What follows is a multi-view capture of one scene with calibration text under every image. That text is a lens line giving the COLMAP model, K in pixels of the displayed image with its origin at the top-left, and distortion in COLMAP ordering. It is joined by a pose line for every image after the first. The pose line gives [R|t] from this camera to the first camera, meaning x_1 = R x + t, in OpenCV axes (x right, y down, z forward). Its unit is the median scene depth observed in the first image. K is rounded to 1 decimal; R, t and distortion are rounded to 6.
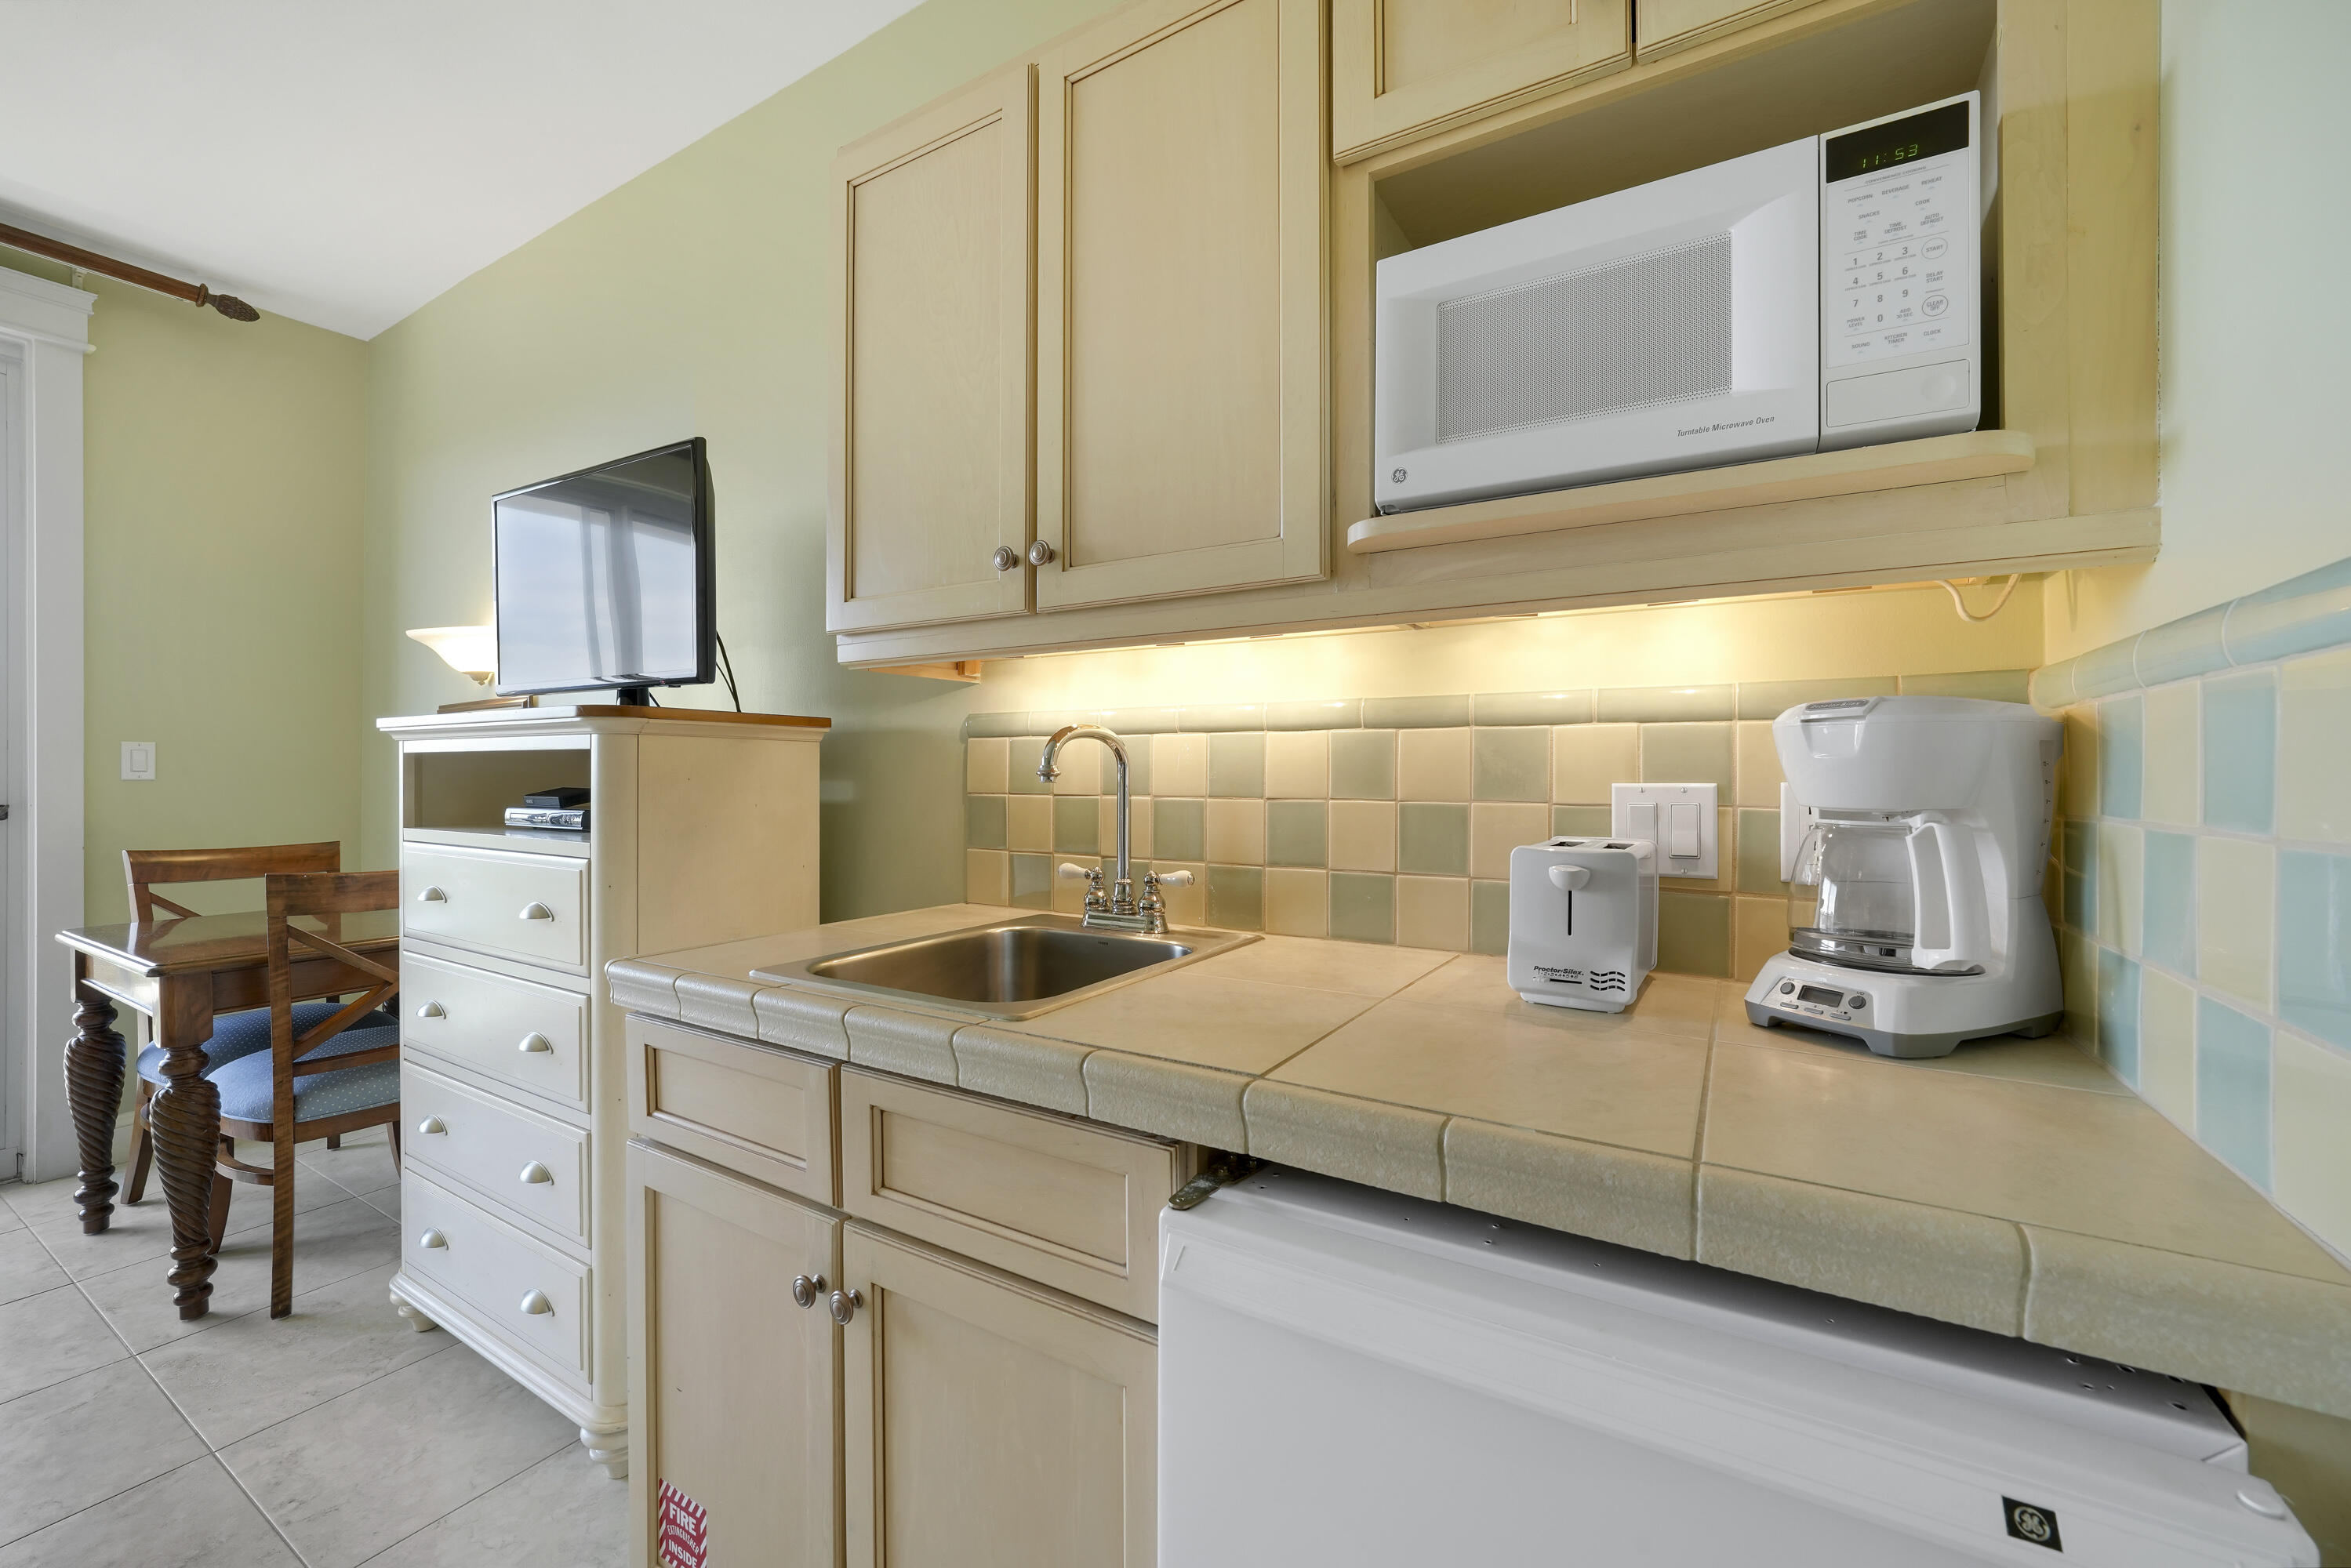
lens RADIAL K [[890.4, 0, 1217.9], [0, 890.4, 786.3], [0, 0, 1]] dist [-0.012480, 0.001460]
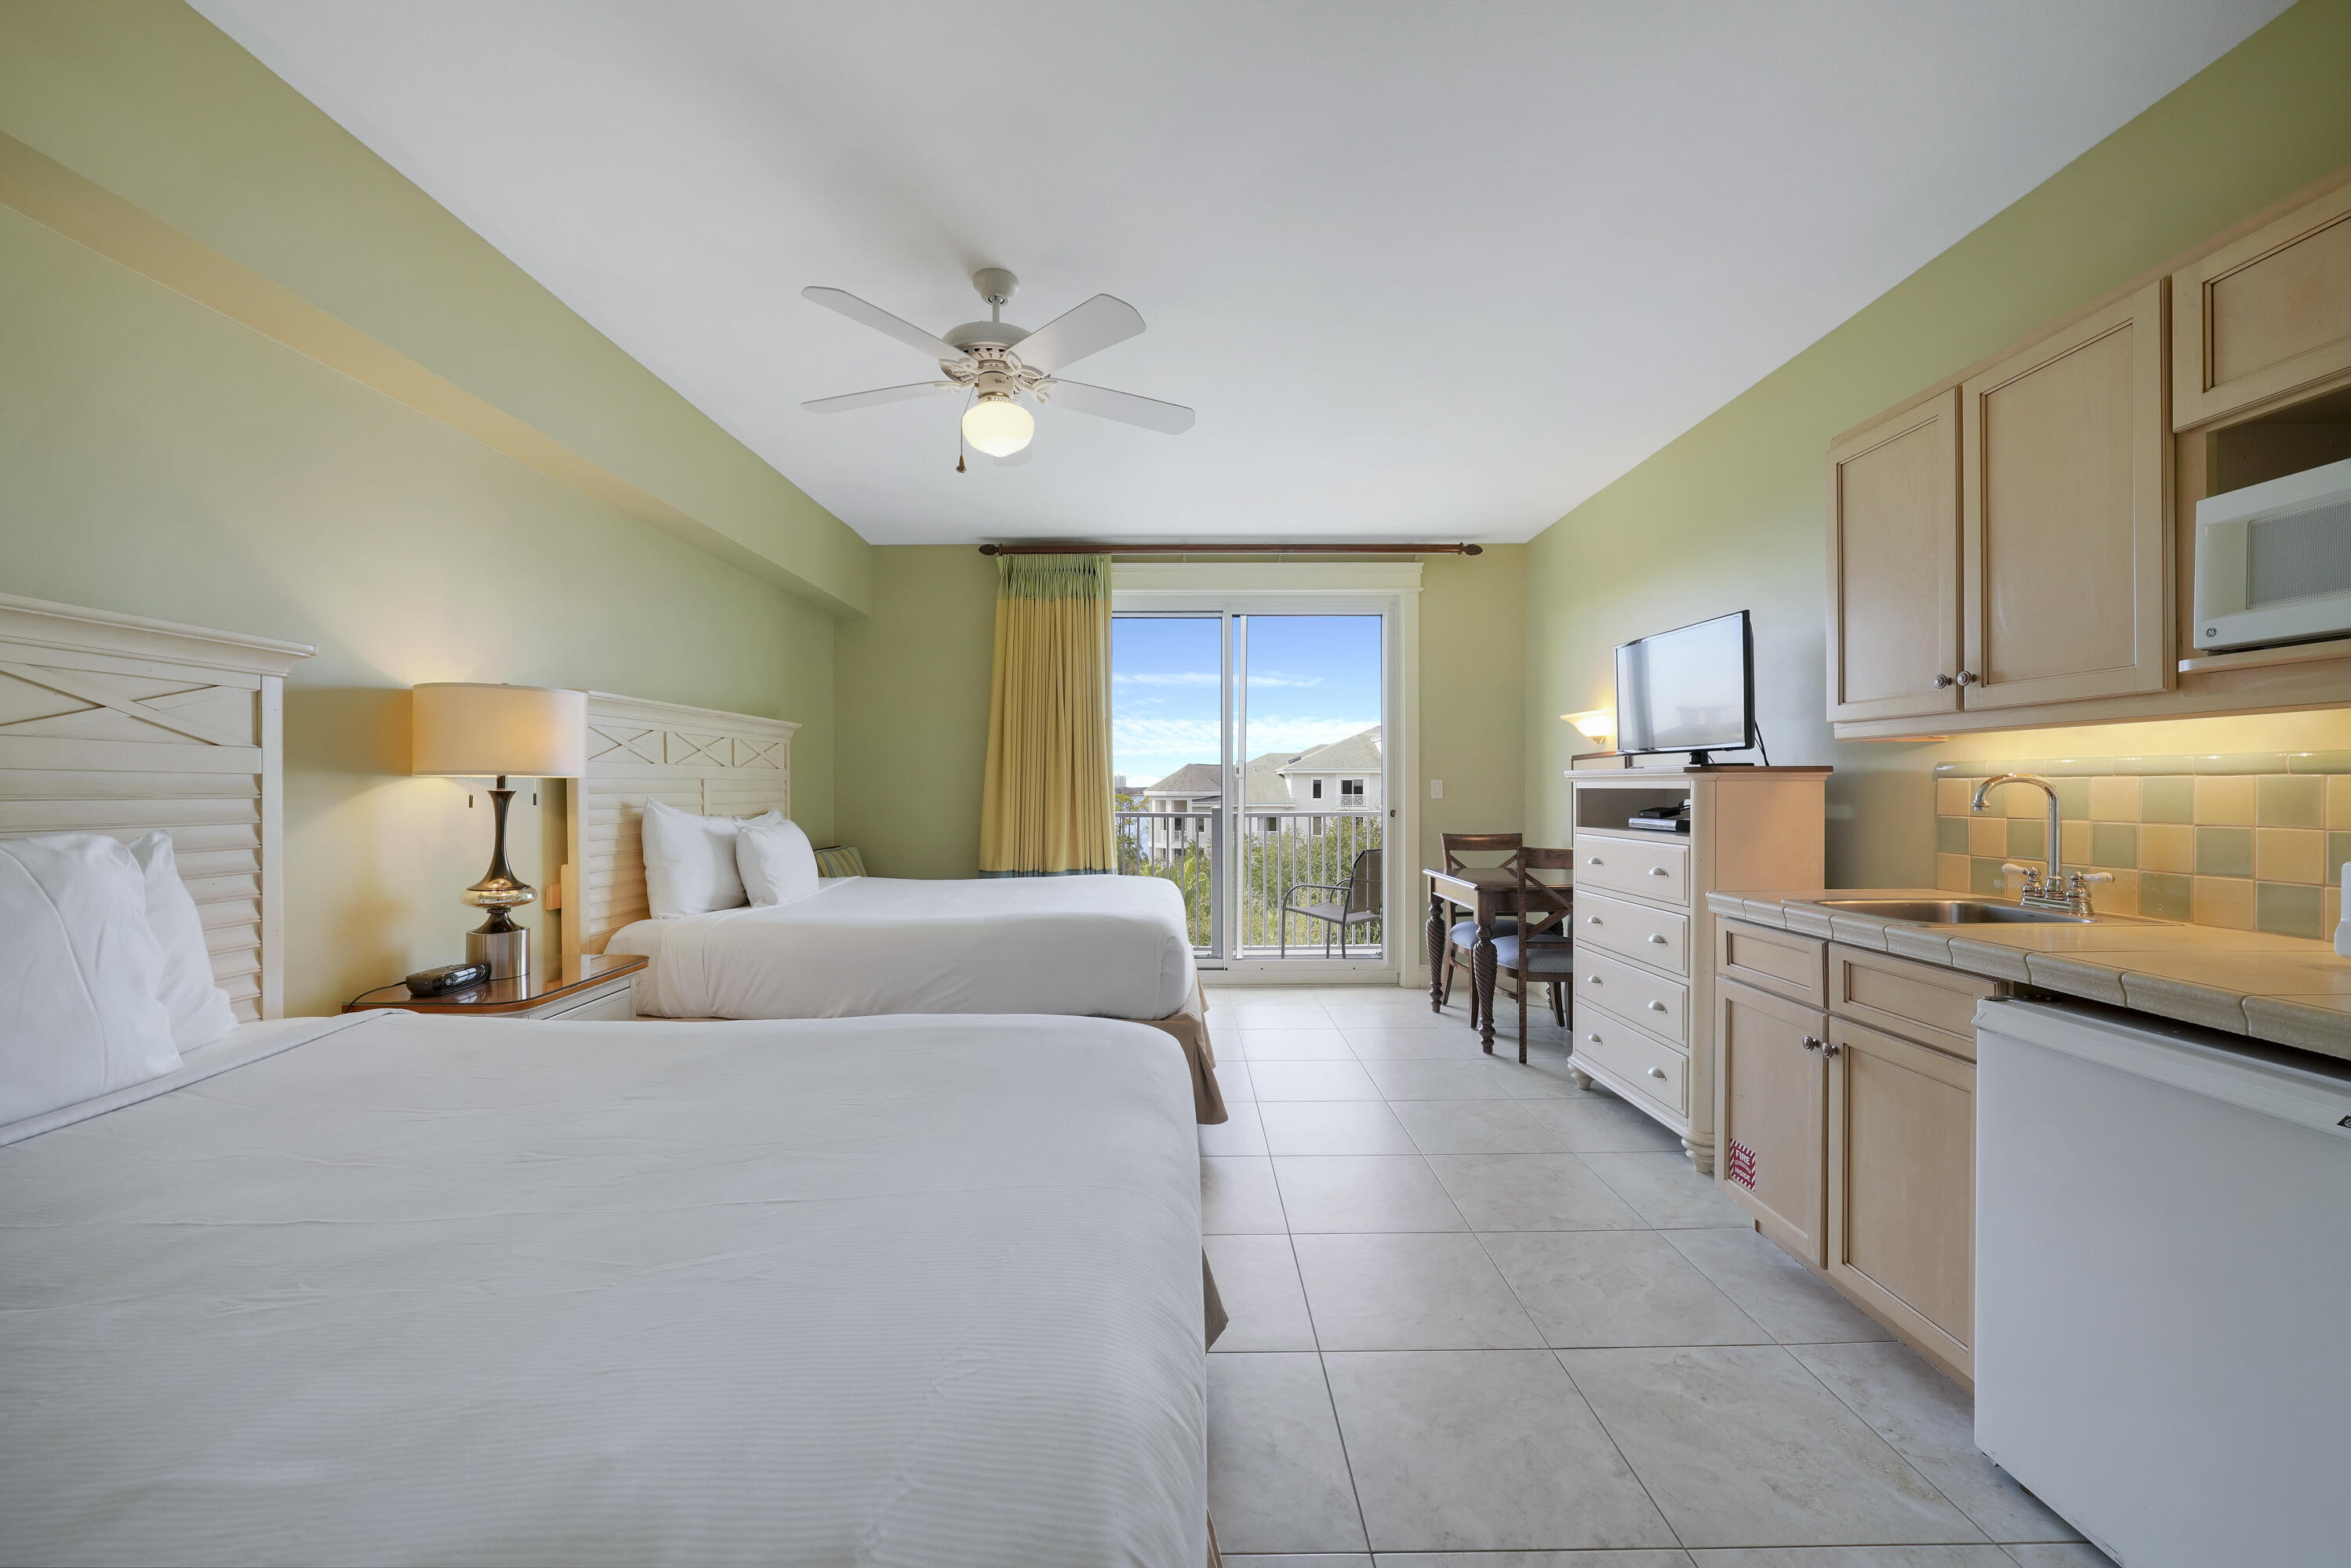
lens RADIAL K [[890.4, 0, 1166.4], [0, 890.4, 793.2], [0, 0, 1]] dist [-0.012480, 0.001460]
pose [[0.483600, 0.000906, -0.875289, 0.543326], [-0.004840, 0.999987, -0.001639, -0.028883], [0.875276, 0.005029, 0.483598, -1.163275]]
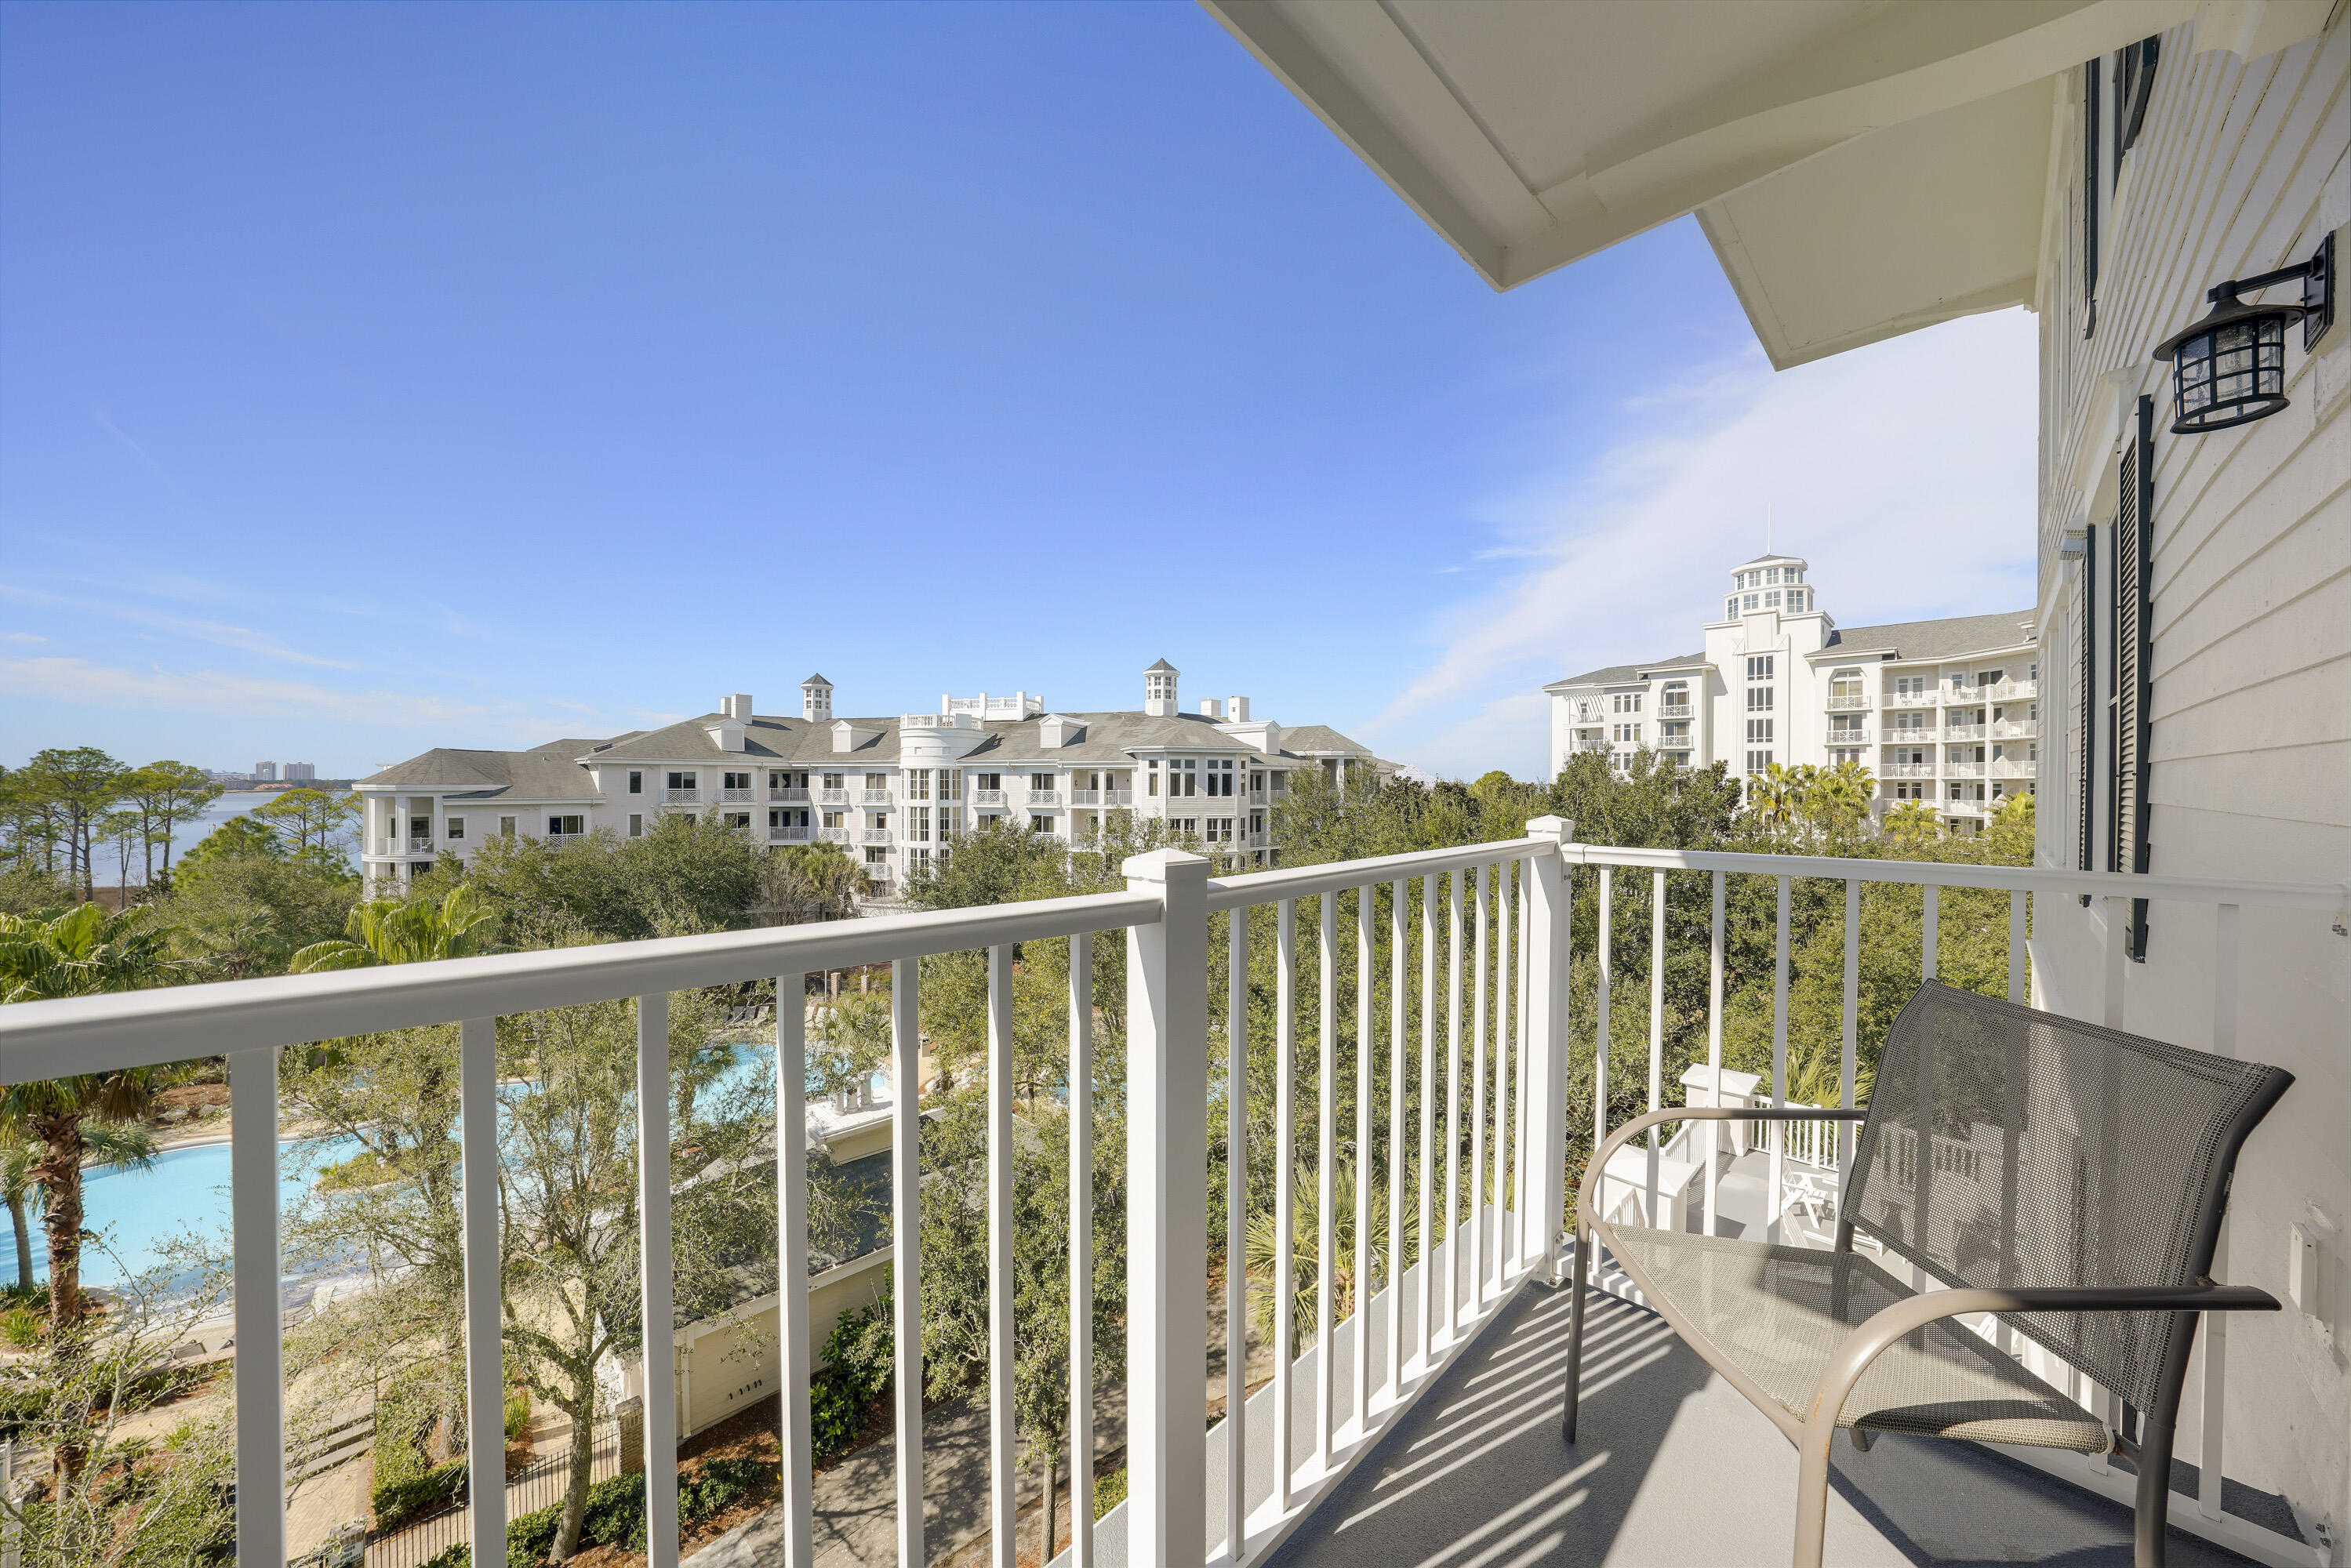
lens RADIAL K [[802.5, 0, 1172.5], [0, 802.5, 796.6], [0, 0, 1]] dist [-0.019040, 0.003564]
pose [[0.959866, 0.004962, -0.280416, -4.007465], [-0.003490, 0.999977, 0.005749, -0.019357], [0.280439, -0.004540, 0.959861, 1.056361]]
